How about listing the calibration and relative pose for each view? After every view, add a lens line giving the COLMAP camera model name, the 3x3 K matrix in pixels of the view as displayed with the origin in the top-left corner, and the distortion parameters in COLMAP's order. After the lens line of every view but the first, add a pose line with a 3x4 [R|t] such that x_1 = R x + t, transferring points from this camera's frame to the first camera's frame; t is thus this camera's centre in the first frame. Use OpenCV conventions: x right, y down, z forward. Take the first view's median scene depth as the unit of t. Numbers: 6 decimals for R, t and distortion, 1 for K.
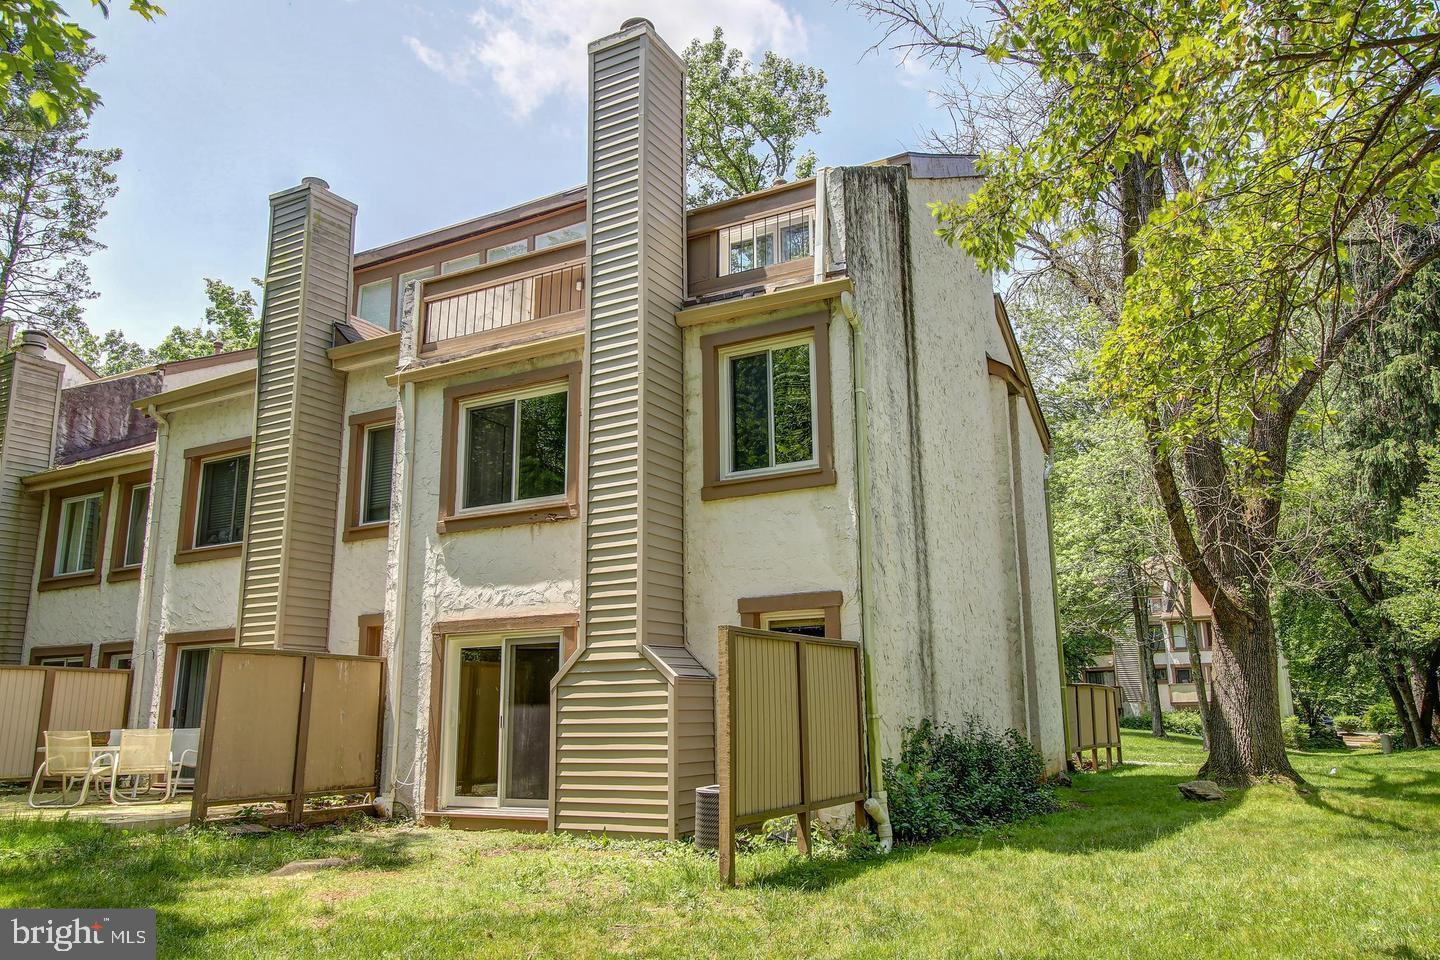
lens RADIAL K [[1040.4, 0, 720.0], [0, 1040.4, 480.0], [0, 0, 1]] dist [-0.005472, -0.001283]
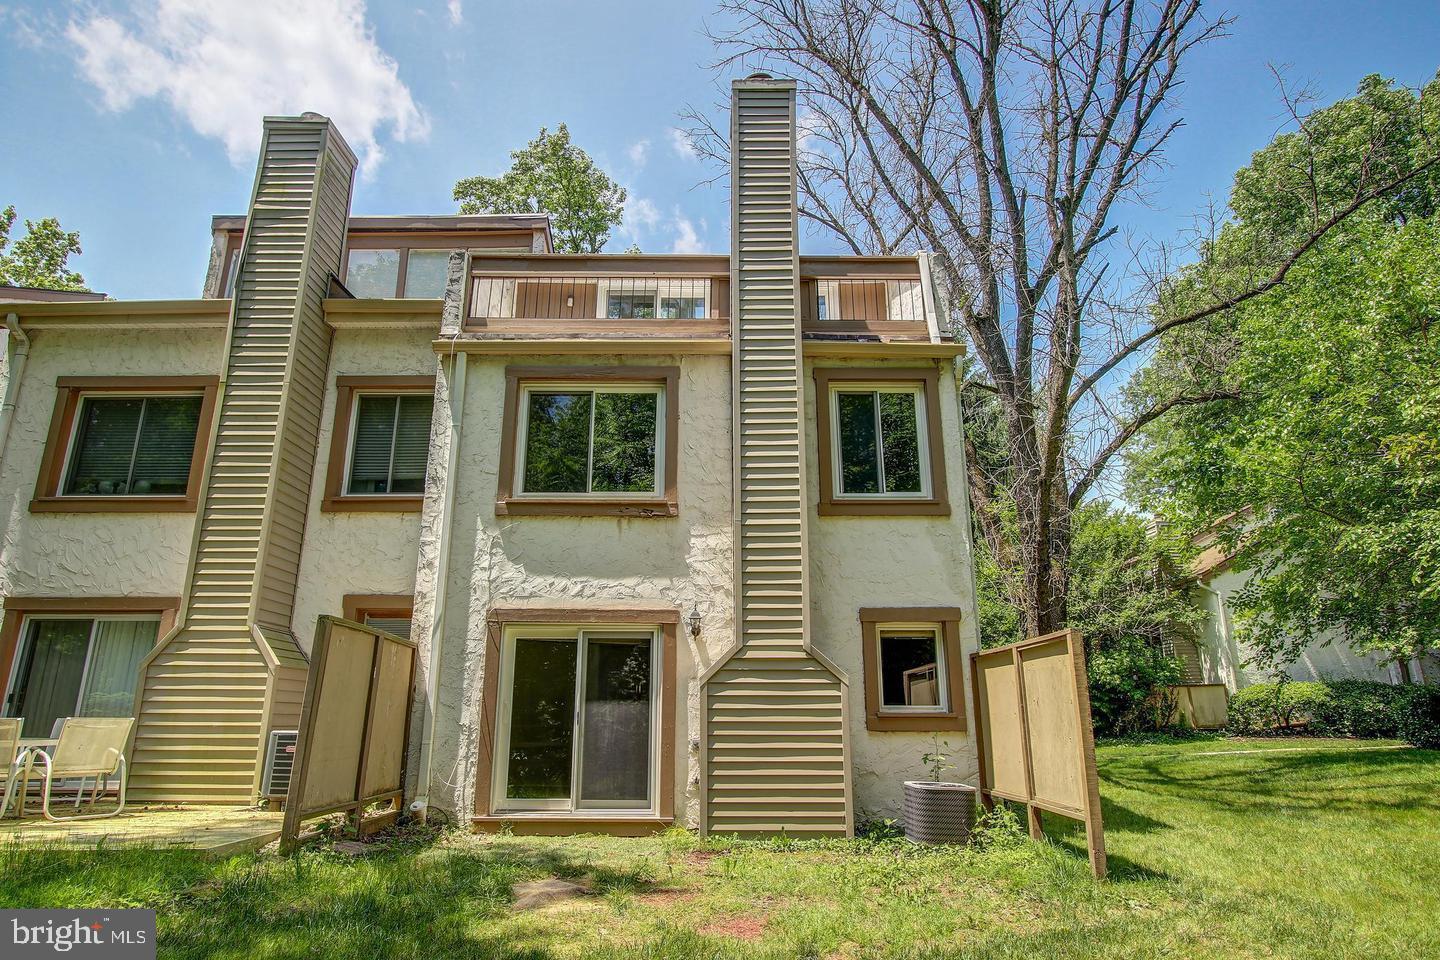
lens RADIAL K [[805.3, 0, 718.5], [0, 805.3, 496.4], [0, 0, 1]] dist [-0.014546, 0.001845]
pose [[0.883000, 0.143045, 0.447045, -0.431081], [-0.119923, 0.989573, -0.079771, 0.070634], [-0.453794, 0.016827, 0.890948, 0.265988]]
